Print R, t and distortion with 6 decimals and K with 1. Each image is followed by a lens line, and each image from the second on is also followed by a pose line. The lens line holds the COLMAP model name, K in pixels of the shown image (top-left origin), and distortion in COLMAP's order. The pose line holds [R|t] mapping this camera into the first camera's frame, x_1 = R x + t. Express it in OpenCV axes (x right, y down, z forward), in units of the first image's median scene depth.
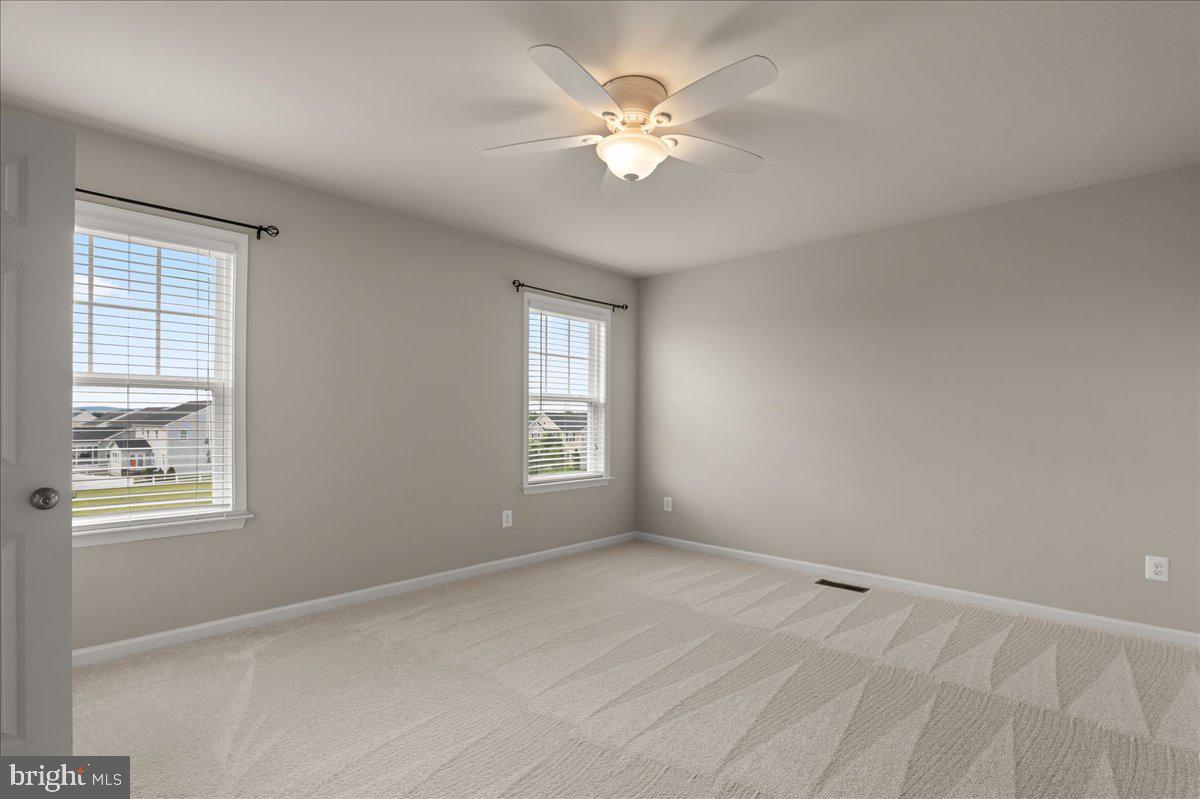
lens RADIAL K [[567.3, 0, 602.1], [0, 567.3, 417.9], [0, 0, 1]] dist [-0.000020, 0.000020]
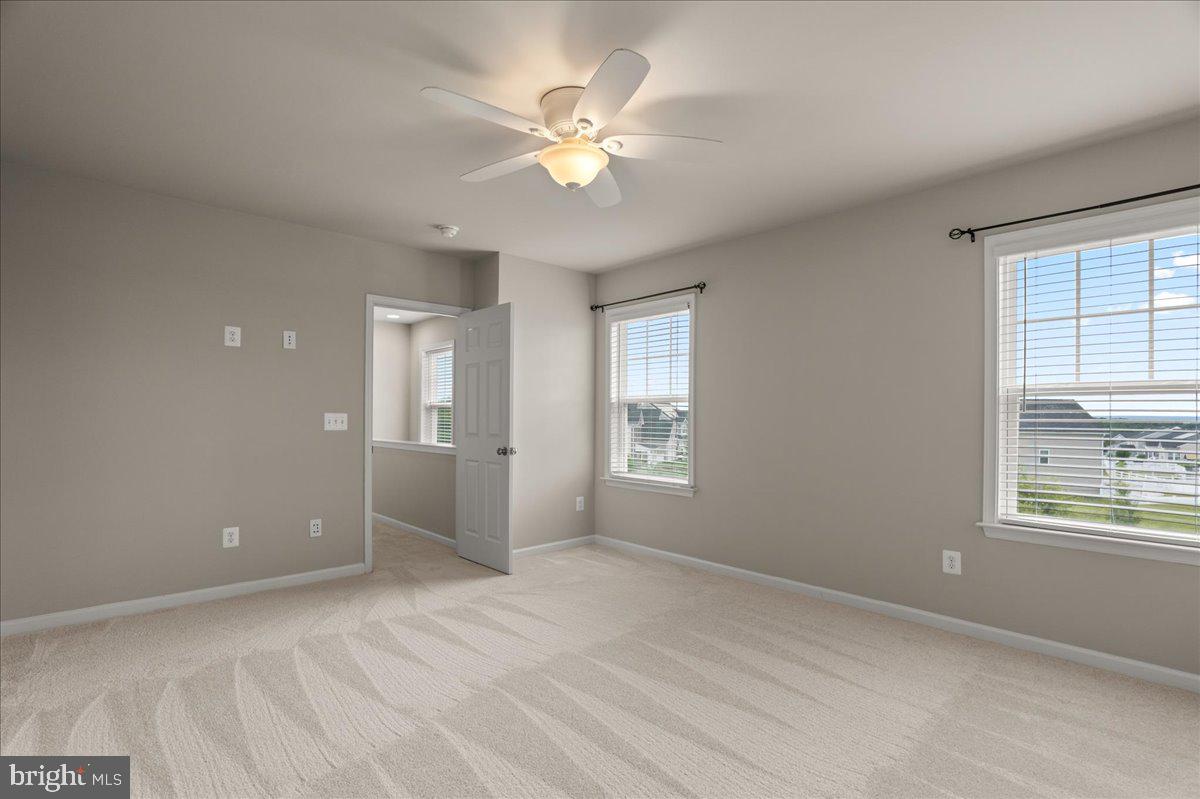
lens RADIAL K [[567.3, 0, 602.1], [0, 567.3, 417.9], [0, 0, 1]] dist [-0.000020, 0.000020]
pose [[-0.041681, -0.007374, -0.999104, 0.275860], [-0.011366, 0.999912, -0.006906, 0.001881], [0.999066, 0.011068, -0.041762, 0.280424]]
